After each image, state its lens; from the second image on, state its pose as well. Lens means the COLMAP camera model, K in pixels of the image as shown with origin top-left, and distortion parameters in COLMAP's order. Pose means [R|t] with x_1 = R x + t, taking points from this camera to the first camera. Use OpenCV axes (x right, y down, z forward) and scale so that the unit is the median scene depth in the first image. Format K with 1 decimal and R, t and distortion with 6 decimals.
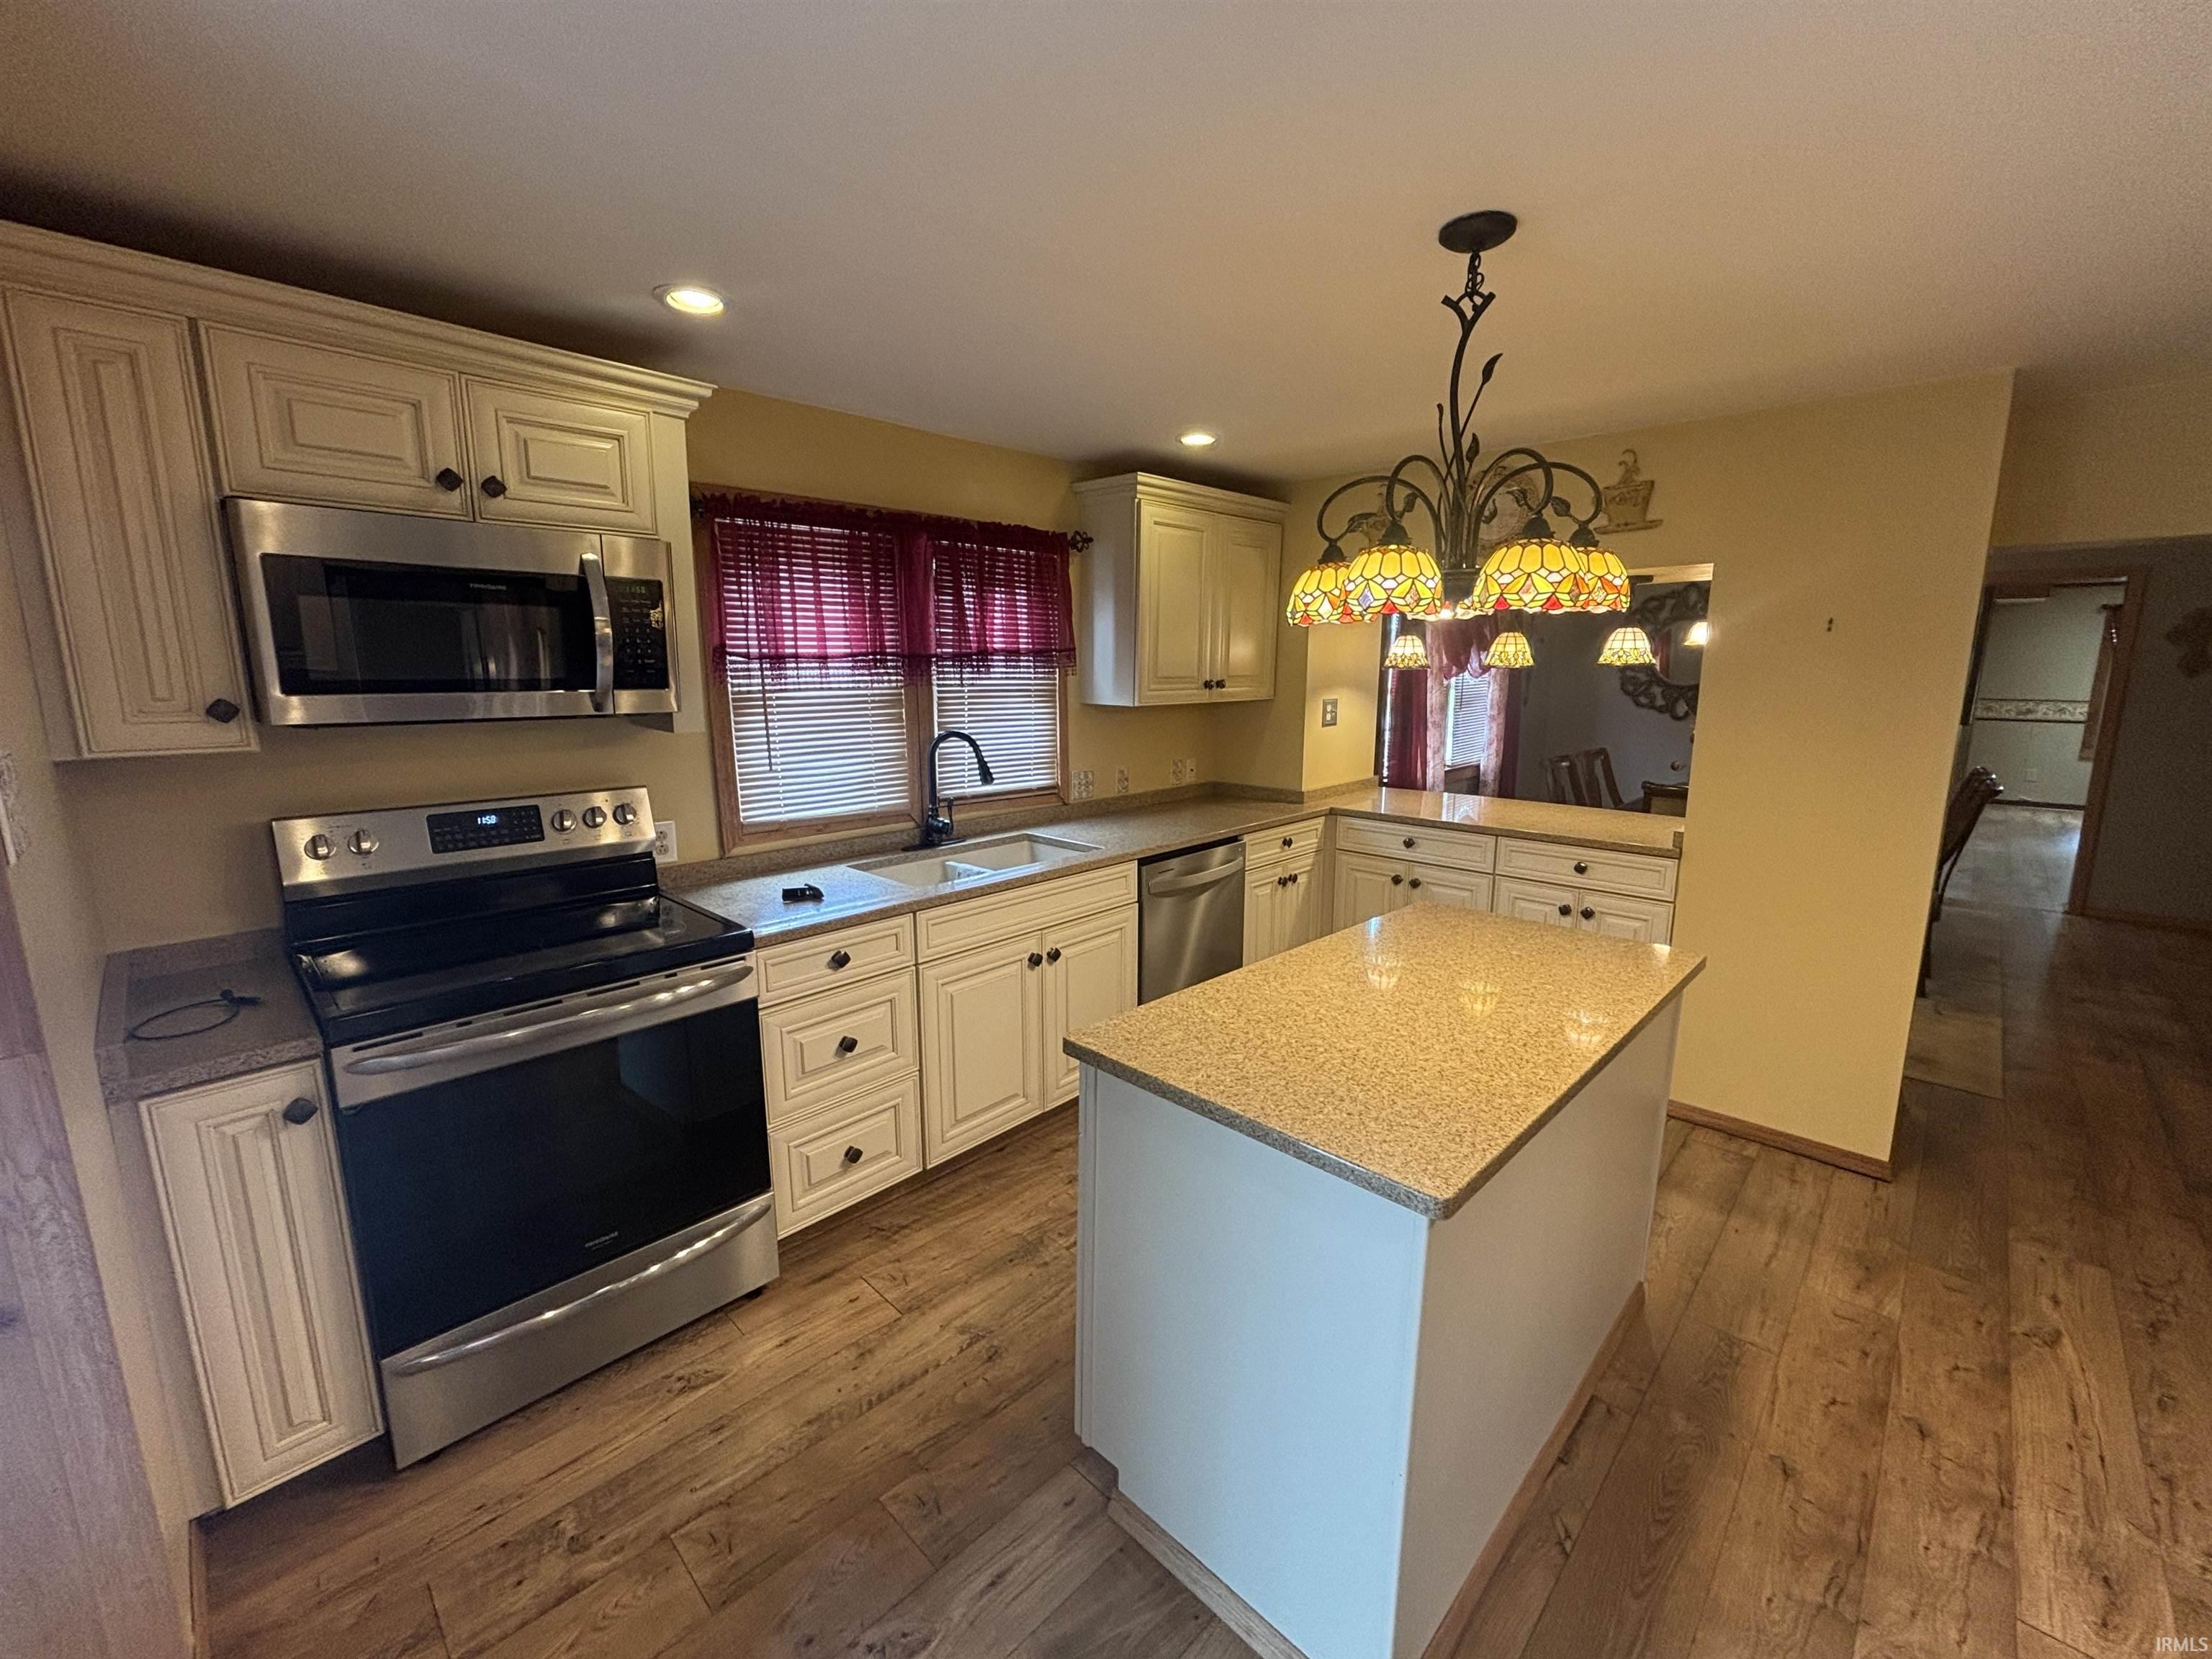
lens RADIAL K [[893.8, 0, 1112.1], [0, 893.8, 821.7], [0, 0, 1]] dist [-0.003155, -0.000037]
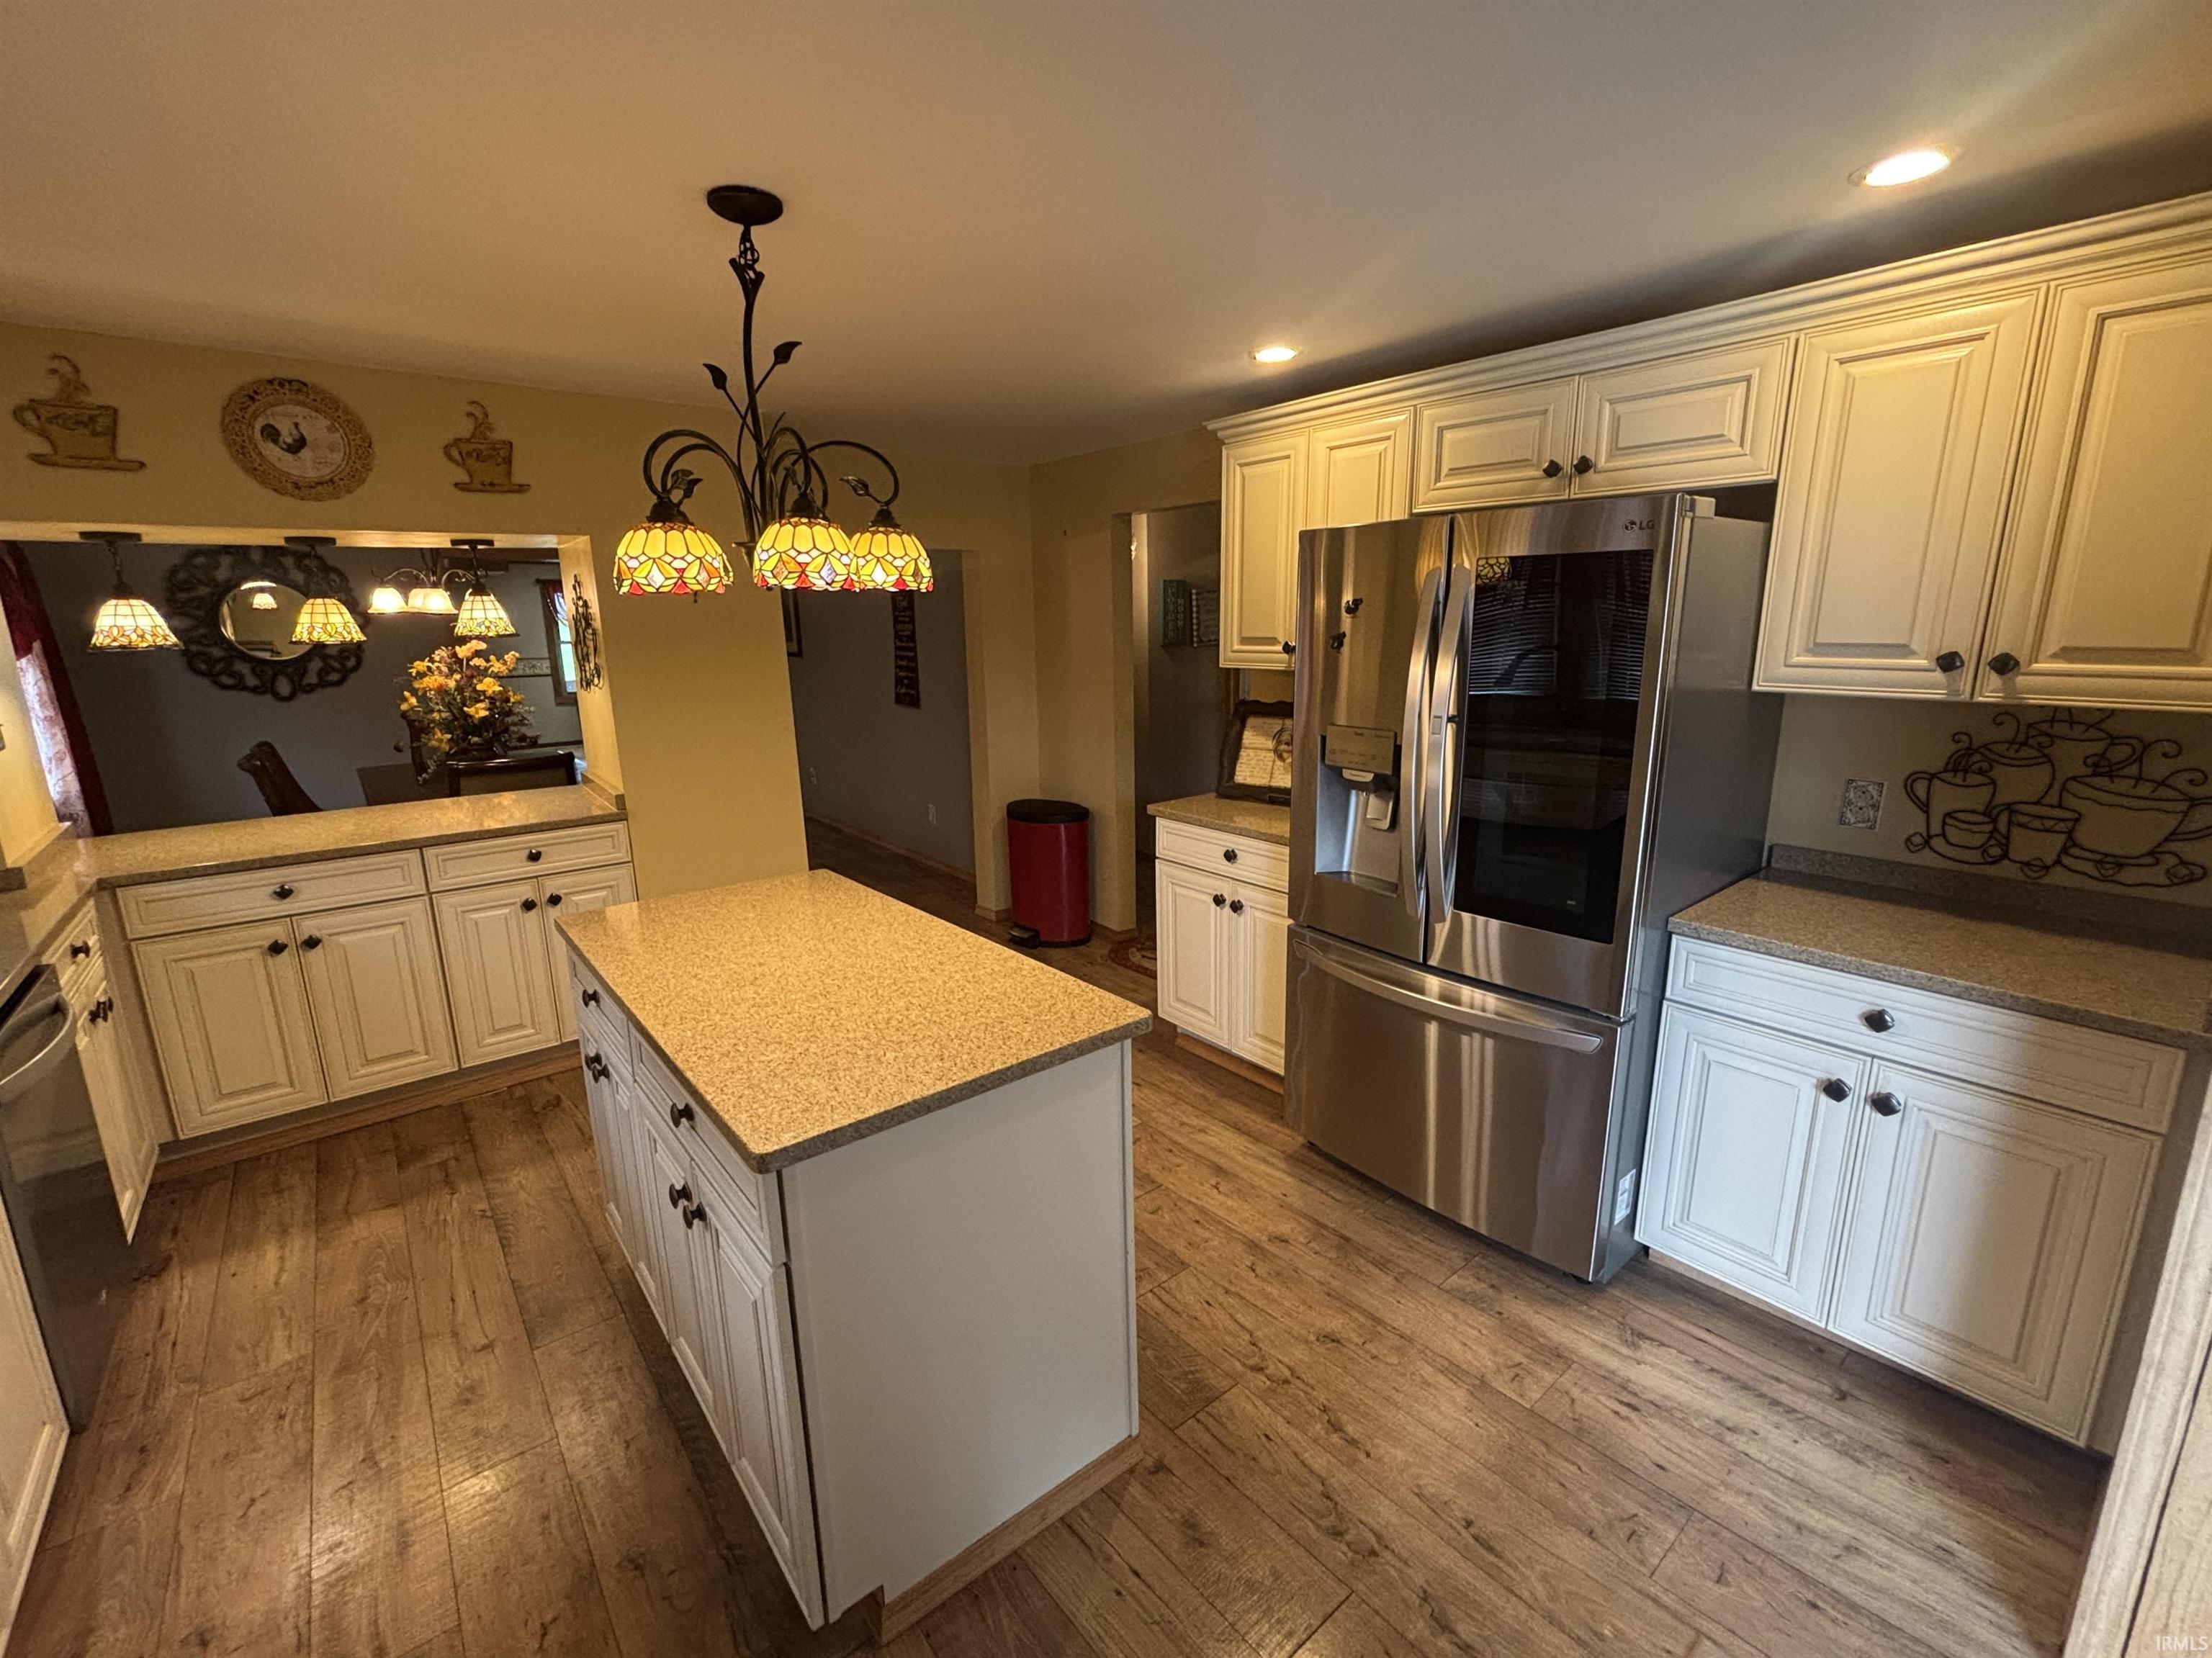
lens RADIAL K [[902.9, 0, 1109.3], [0, 902.9, 823.2], [0, 0, 1]] dist [0.017946, -0.000124]
pose [[0.143348, -0.224322, 0.963914, -0.302703], [0.192592, 0.961676, 0.195160, -0.051416], [-0.970752, 0.157667, 0.181057, 0.239928]]
